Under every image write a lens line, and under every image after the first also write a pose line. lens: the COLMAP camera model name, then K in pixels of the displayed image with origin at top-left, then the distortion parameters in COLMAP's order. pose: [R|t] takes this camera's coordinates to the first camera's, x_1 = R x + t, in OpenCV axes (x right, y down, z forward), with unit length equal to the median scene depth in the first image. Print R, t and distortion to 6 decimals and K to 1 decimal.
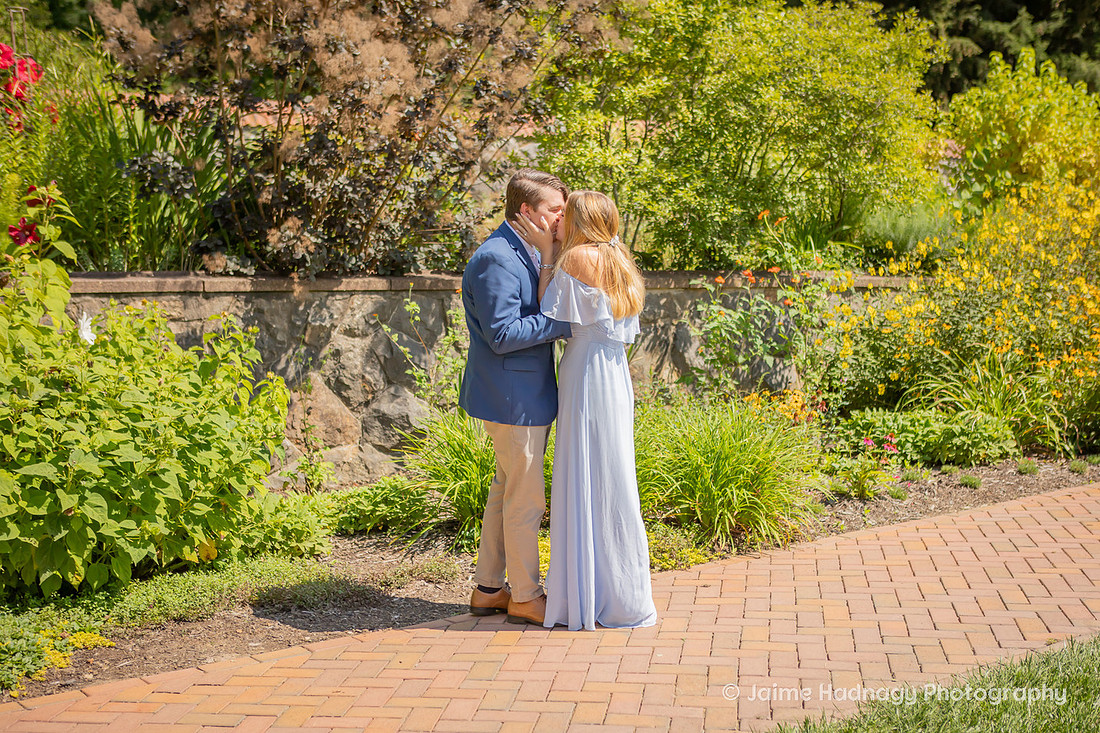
lens RADIAL K [[1429.0, 0, 573.7], [0, 1429.0, 368.6], [0, 0, 1]] dist [-0.013463, 0.076832]
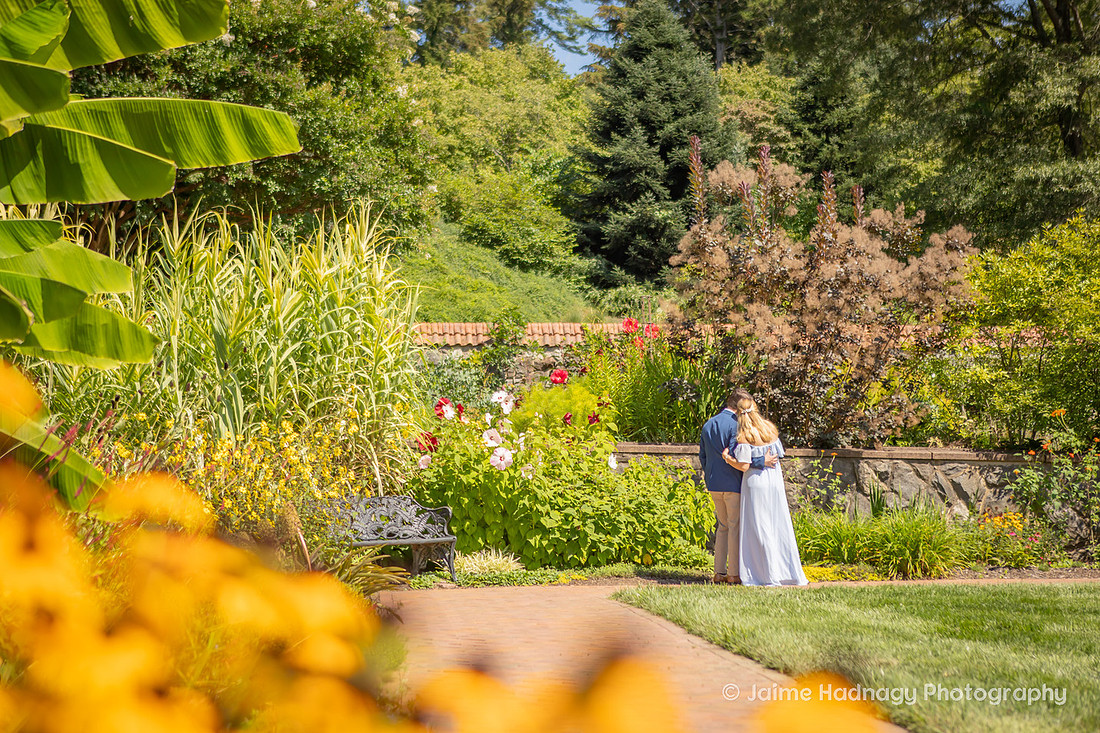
lens RADIAL K [[1785.4, 0, 581.1], [0, 1785.4, 367.2], [0, 0, 1]] dist [0.027176, 0.027837]
pose [[0.862498, -0.022631, -0.505554, 0.763282], [-0.052211, 0.989689, -0.133379, 0.149464], [0.503360, 0.141434, 0.852423, -1.041168]]
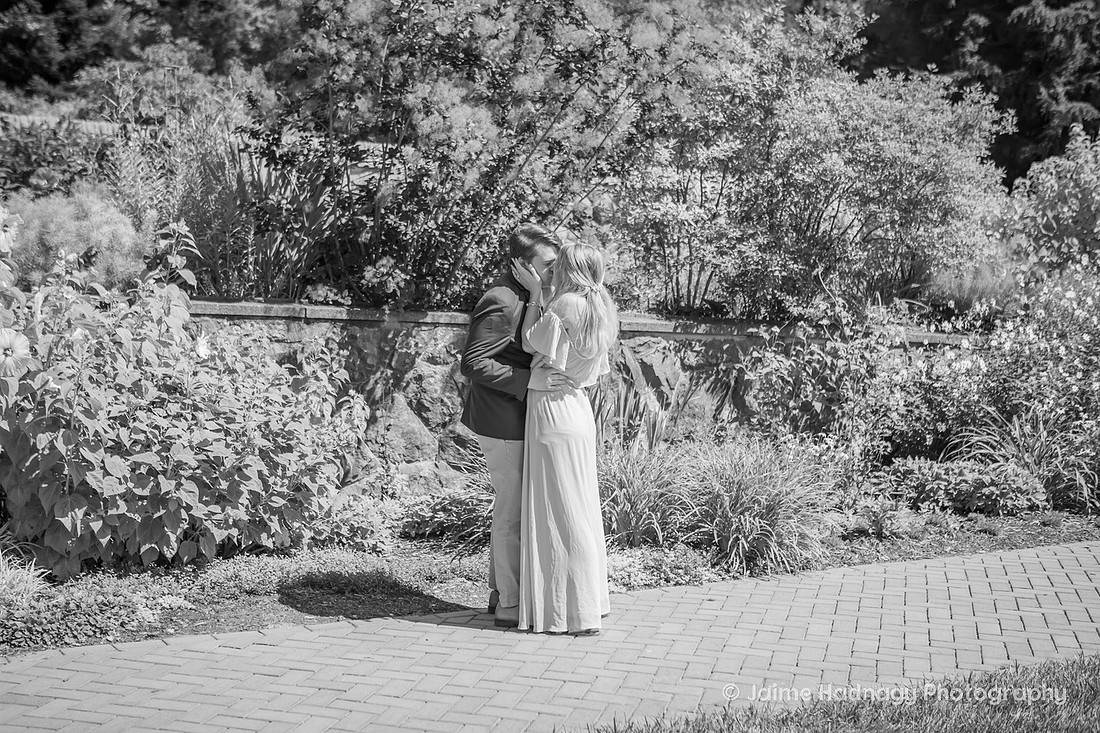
lens RADIAL K [[1406.7, 0, 504.3], [0, 1406.7, 316.6], [0, 0, 1]] dist [-0.015303, 0.046850]
pose [[0.989370, 0.045913, -0.137985, 0.052908], [-0.054724, 0.996651, -0.060754, 0.004832], [0.134734, 0.067660, 0.988569, -0.088591]]
